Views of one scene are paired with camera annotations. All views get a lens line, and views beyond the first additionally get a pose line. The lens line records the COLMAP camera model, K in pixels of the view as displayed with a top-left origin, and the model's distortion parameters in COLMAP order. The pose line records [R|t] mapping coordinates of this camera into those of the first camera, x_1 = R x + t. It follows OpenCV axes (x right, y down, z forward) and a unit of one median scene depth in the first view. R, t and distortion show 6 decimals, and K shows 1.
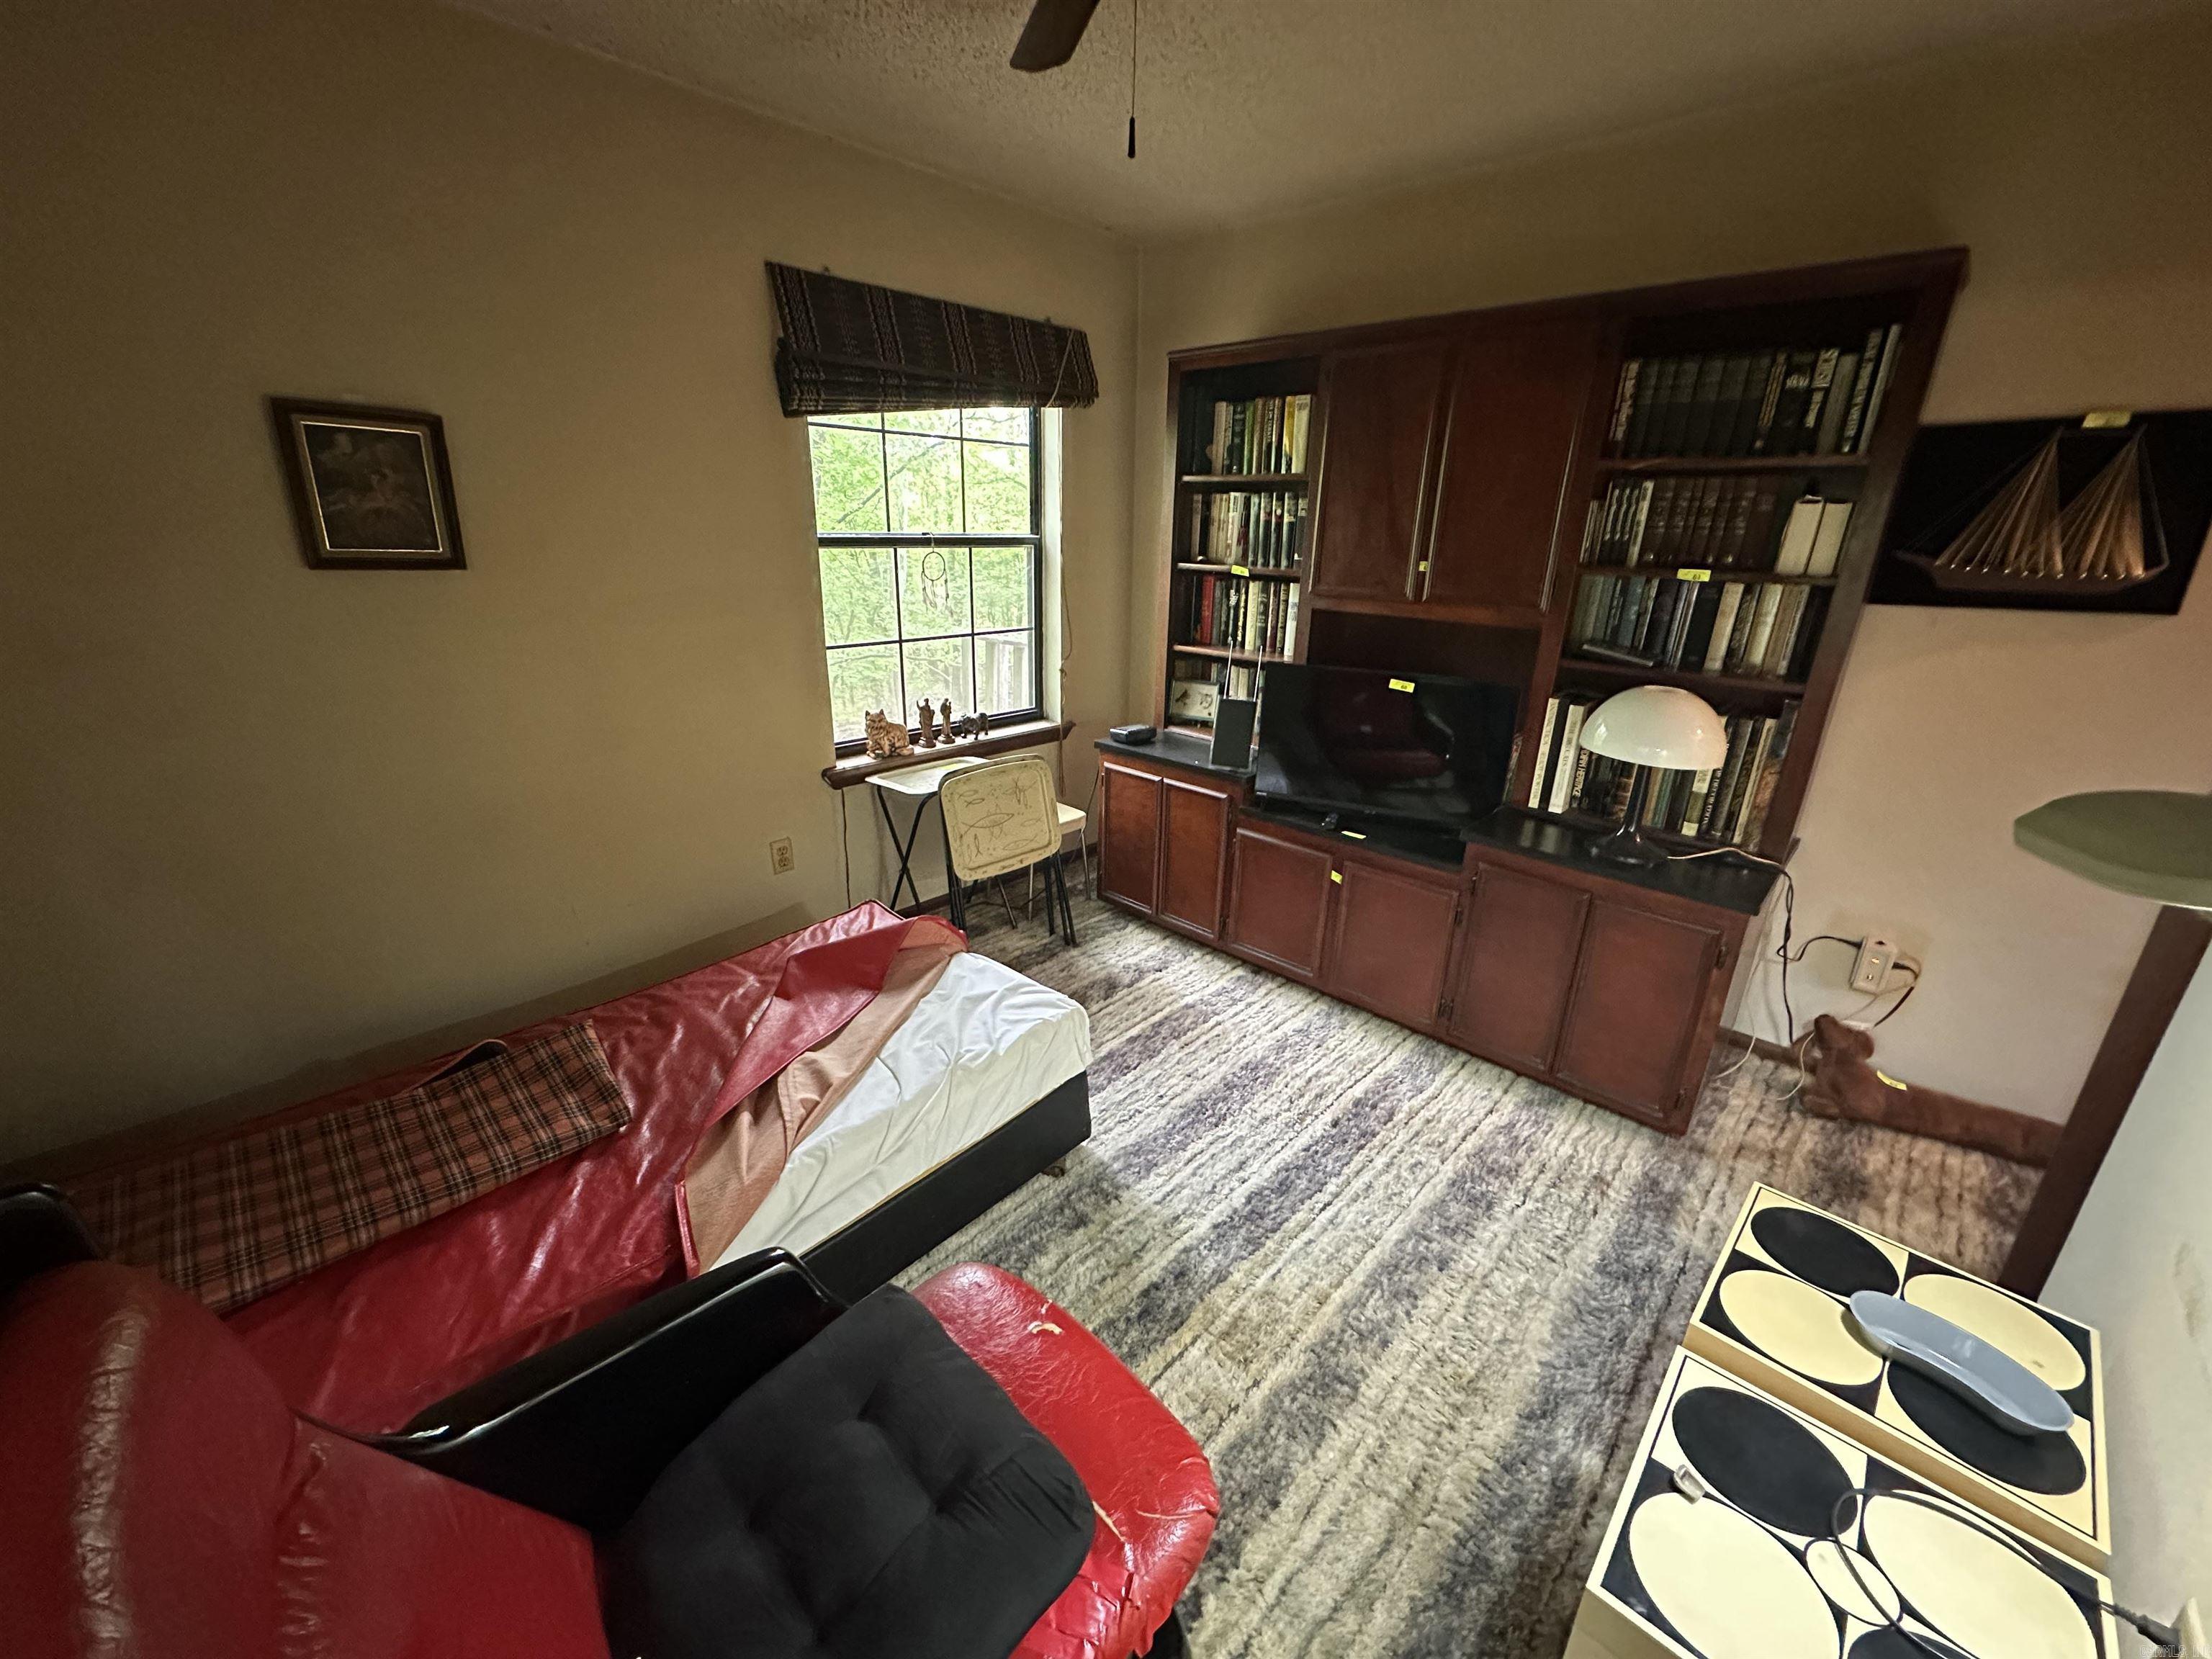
lens RADIAL K [[878.6, 0, 1095.1], [0, 878.6, 824.8], [0, 0, 1]] dist [-0.006778, 0.000448]
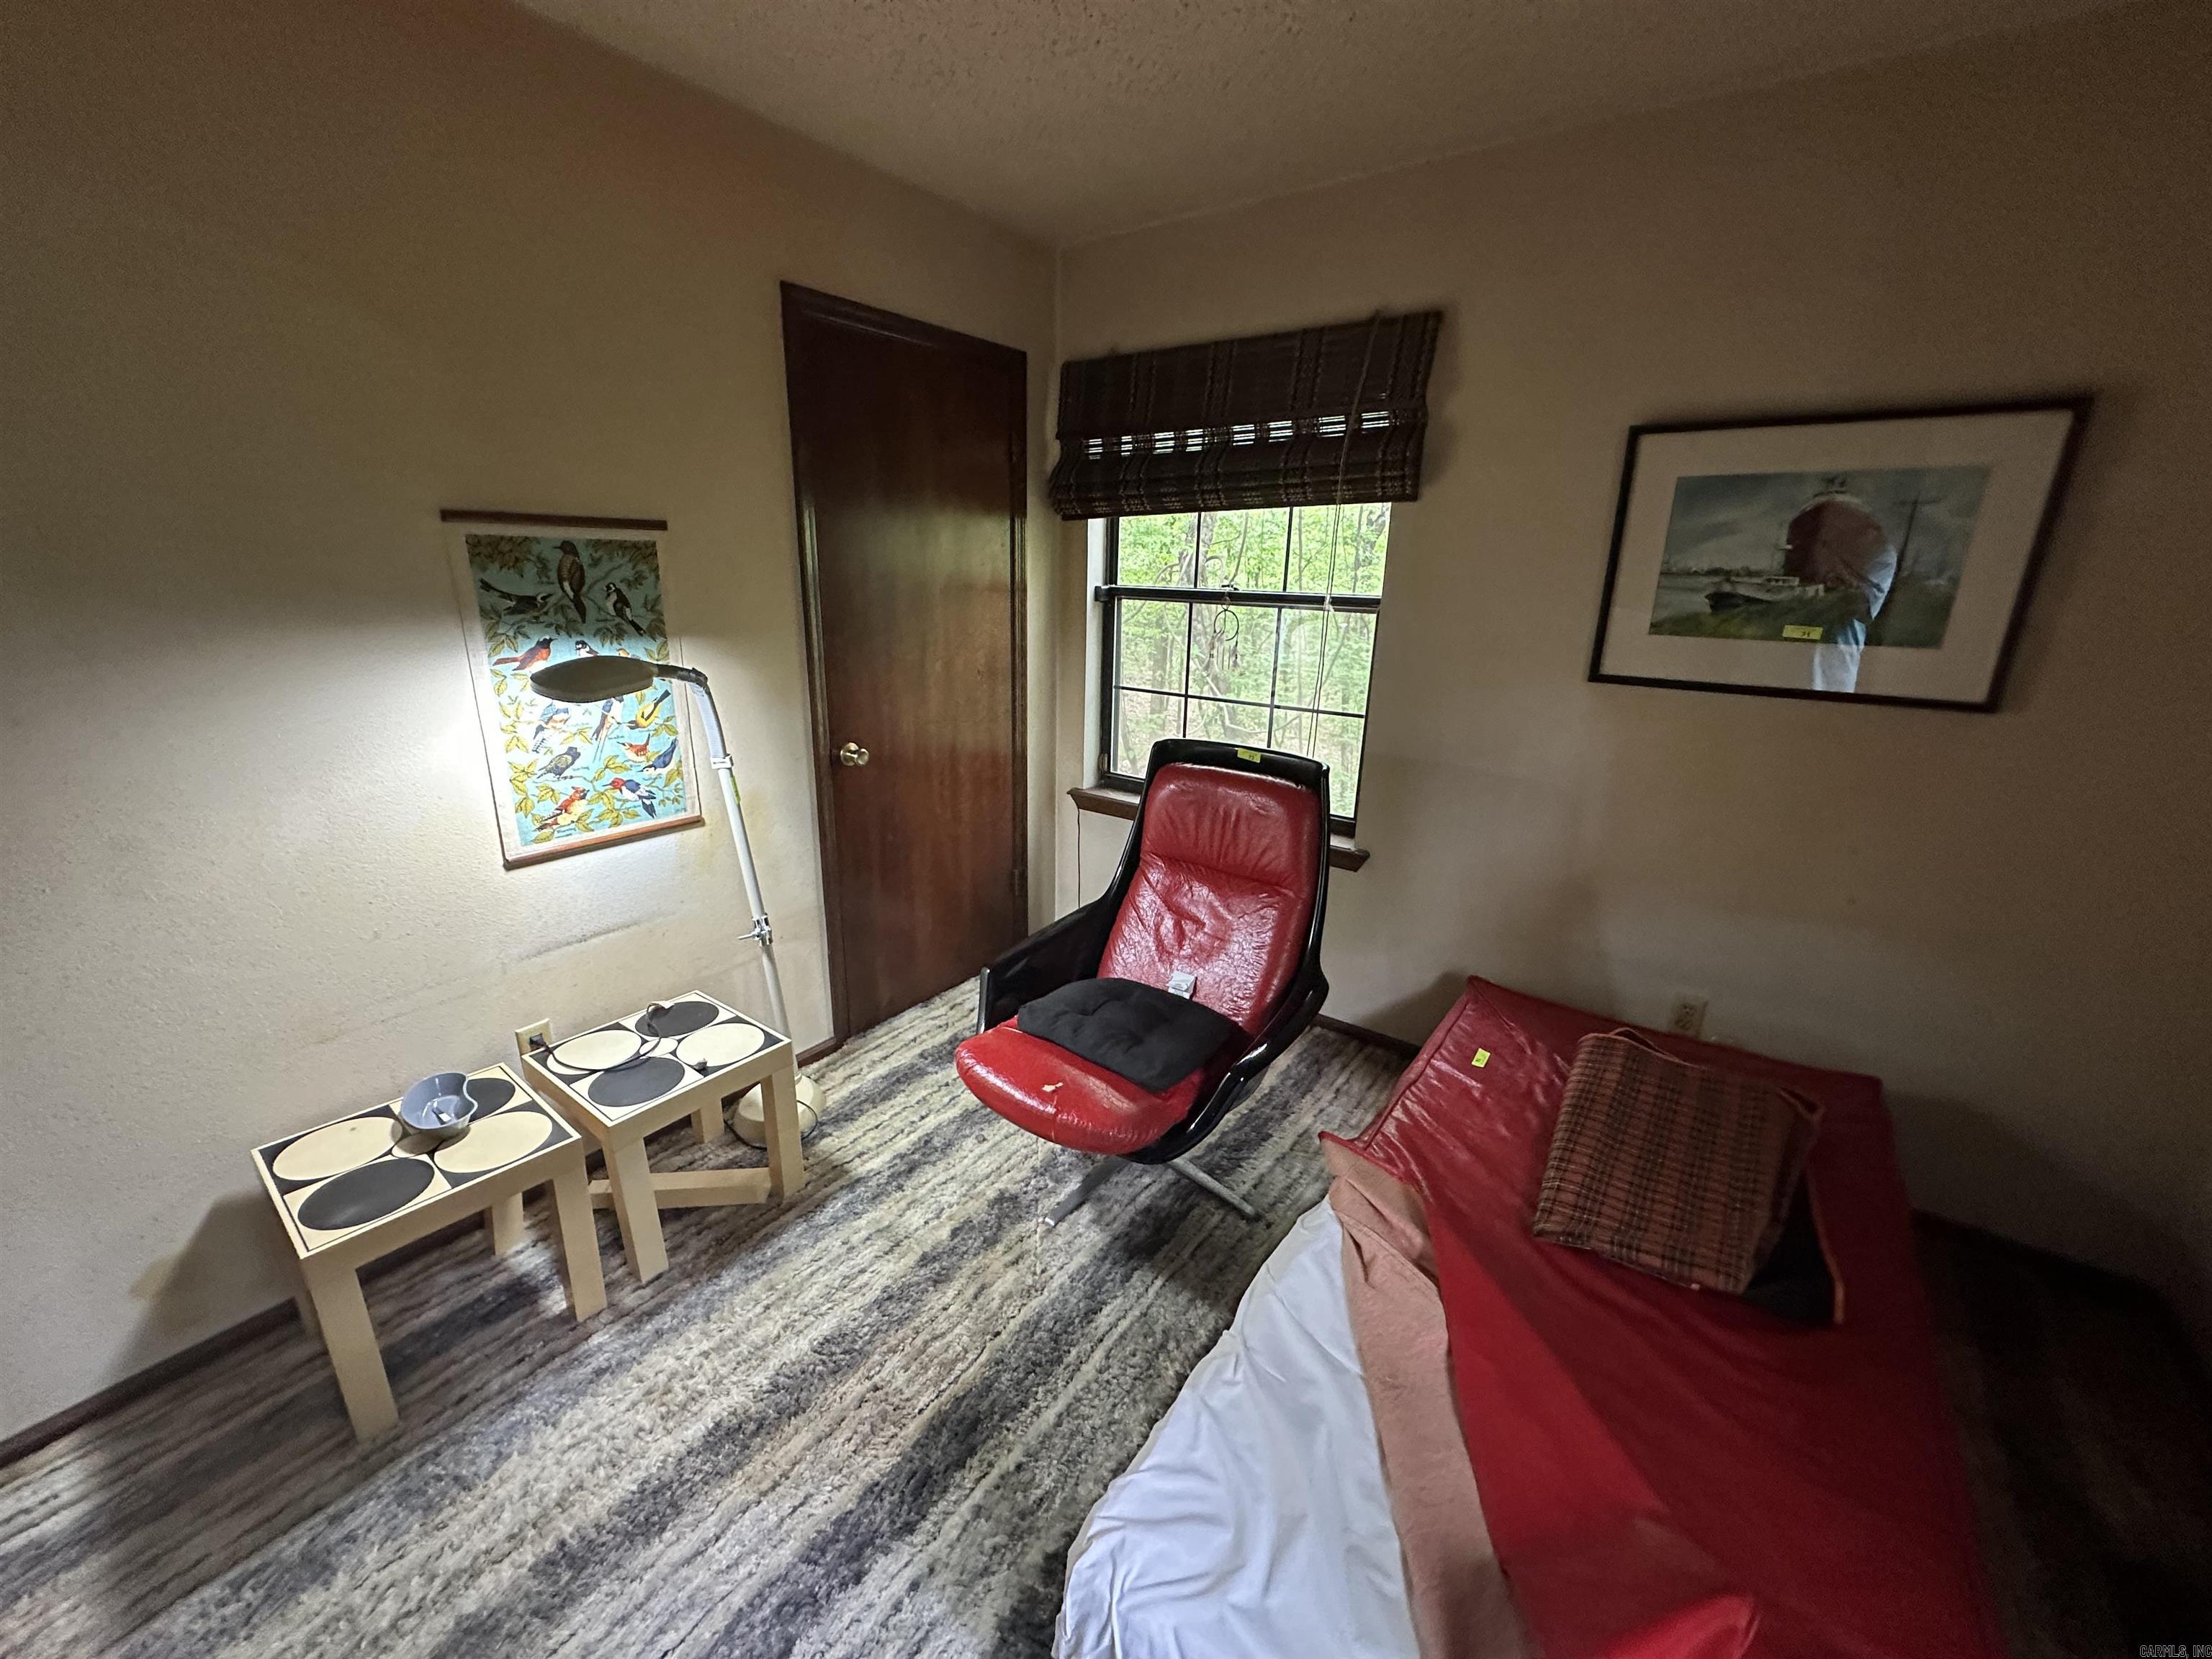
lens RADIAL K [[878.6, 0, 1099.1], [0, 878.6, 825.4], [0, 0, 1]] dist [-0.006778, 0.000448]
pose [[-0.992127, -0.007931, -0.124982, 0.038273], [-0.079763, 0.809406, 0.581807, -0.421476], [0.096547, 0.587196, -0.803666, 1.184689]]
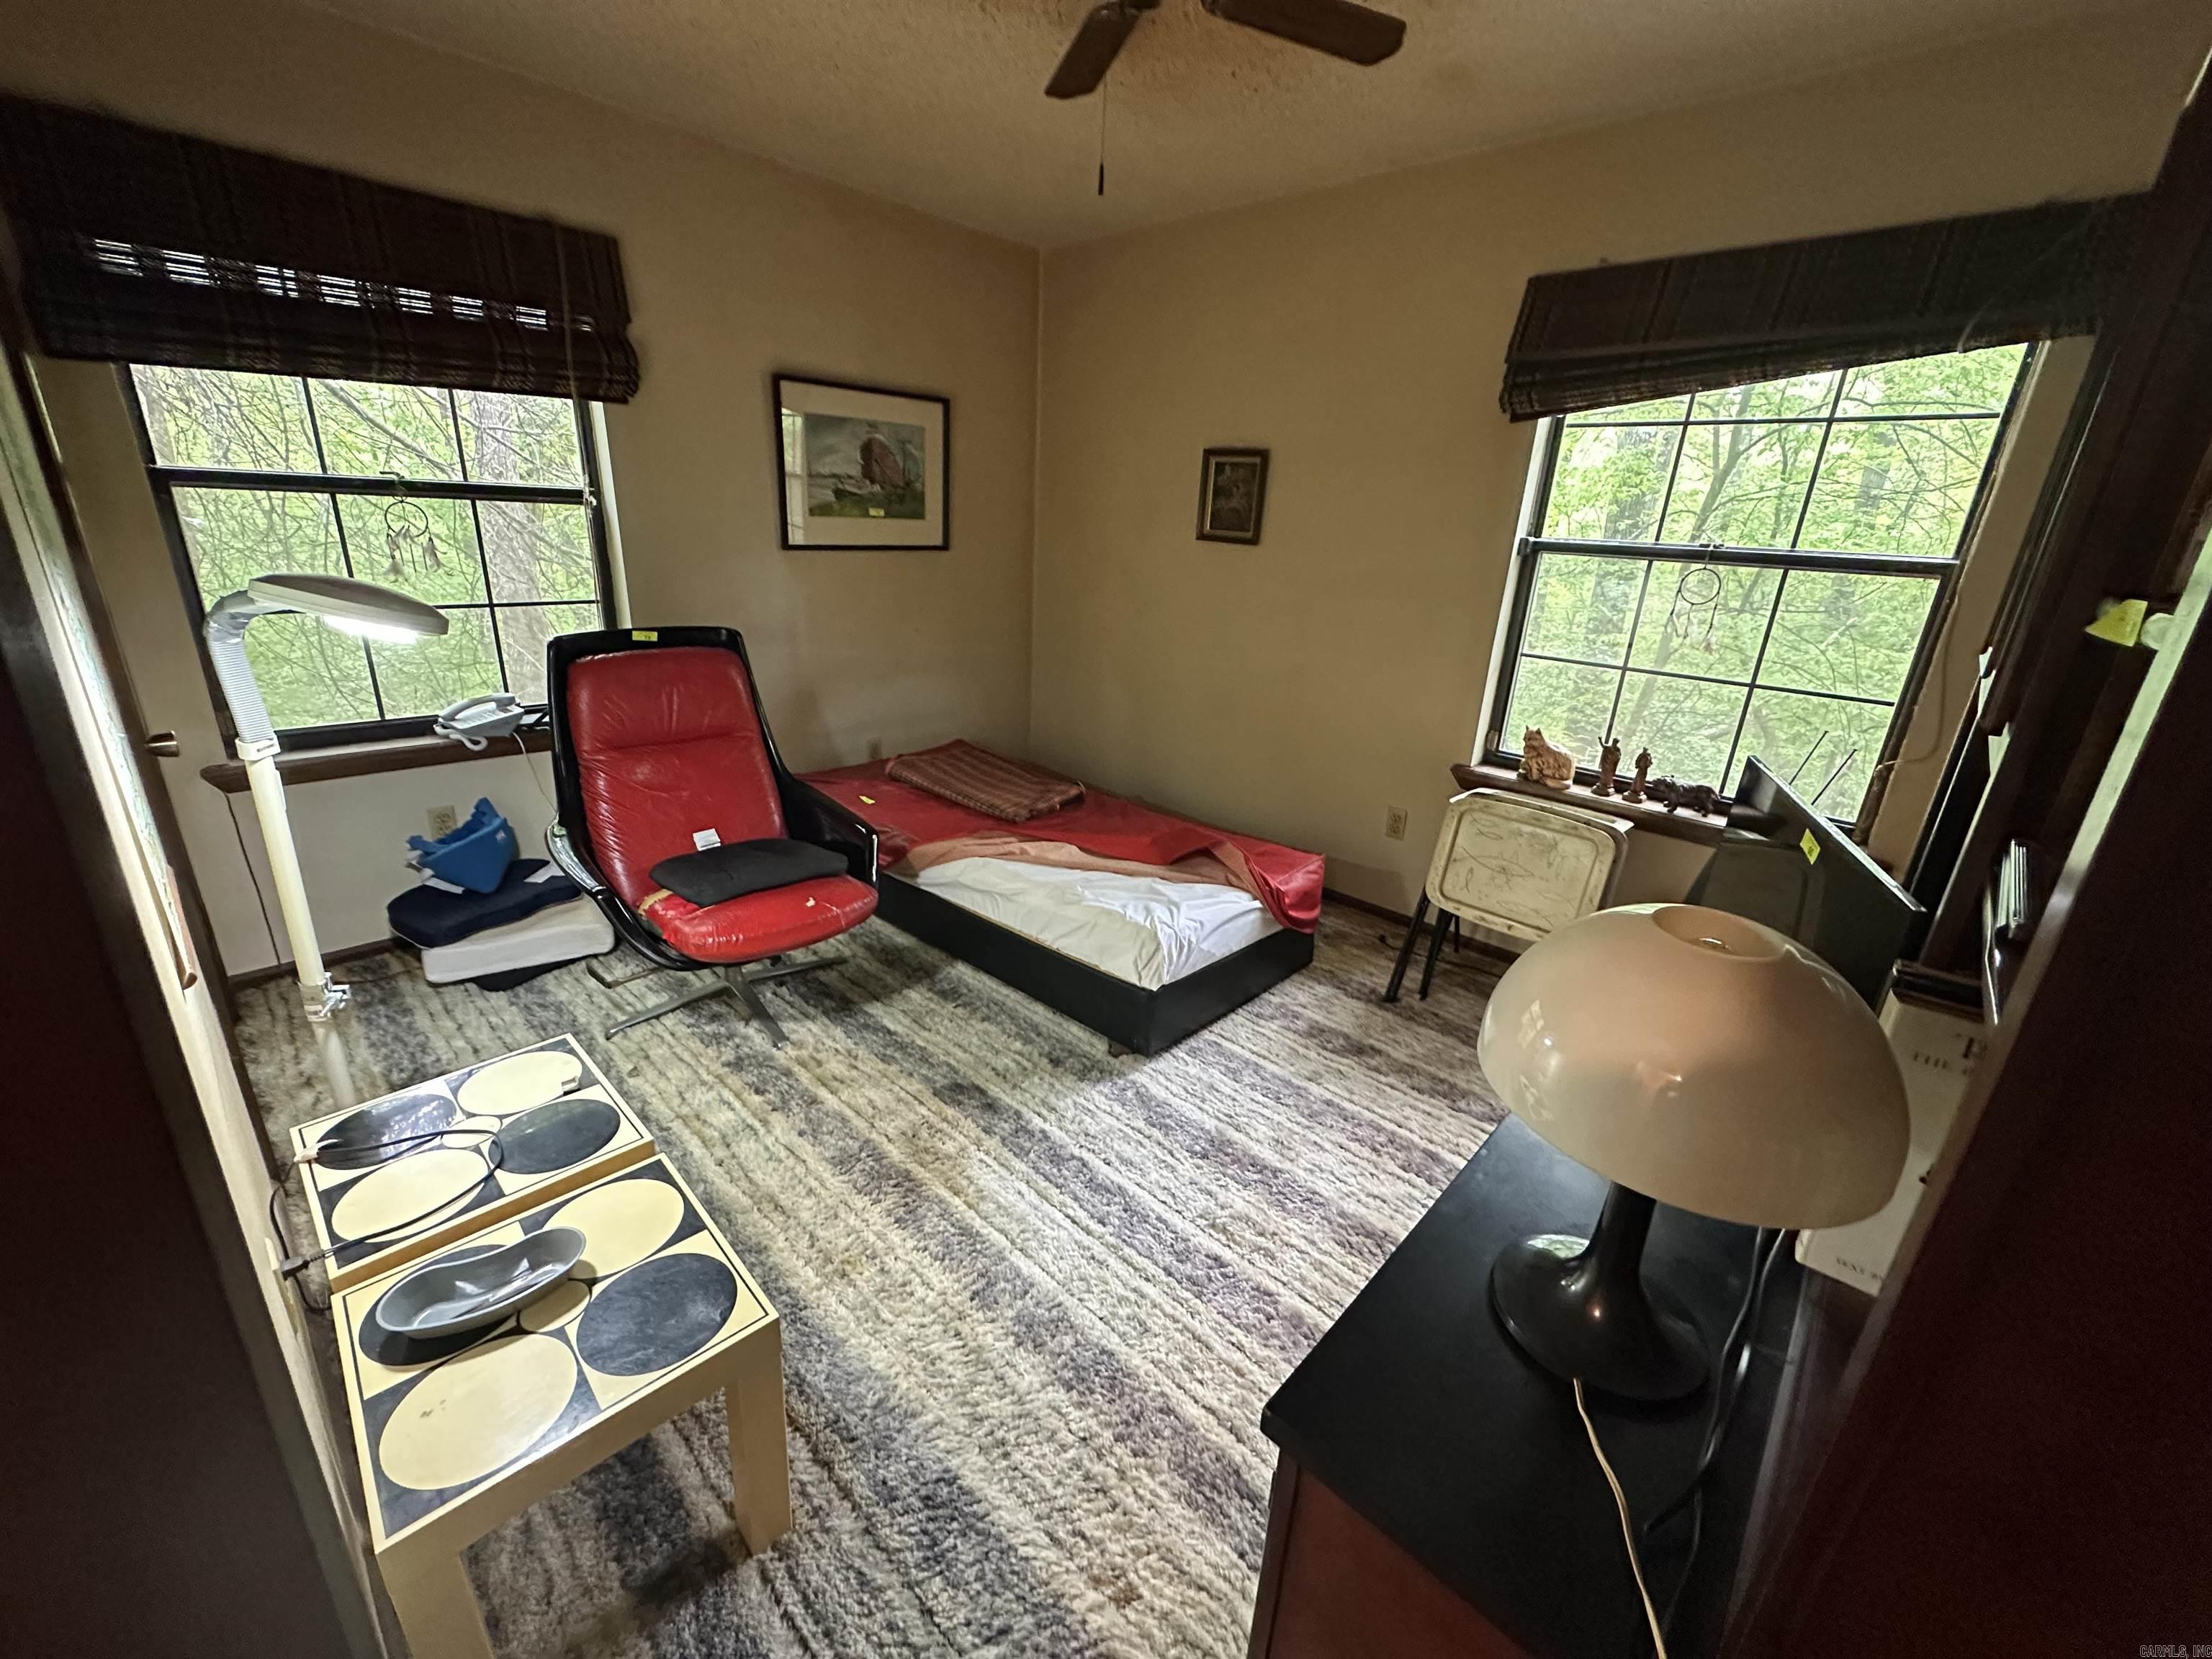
lens RADIAL K [[878.6, 0, 1106.9], [0, 878.6, 829.1], [0, 0, 1]] dist [-0.006778, 0.000448]
pose [[0.005763, 0.313011, -0.949732, 1.017805], [-0.373585, 0.881654, 0.288307, -0.207771], [0.927578, 0.353144, 0.122017, 0.781763]]
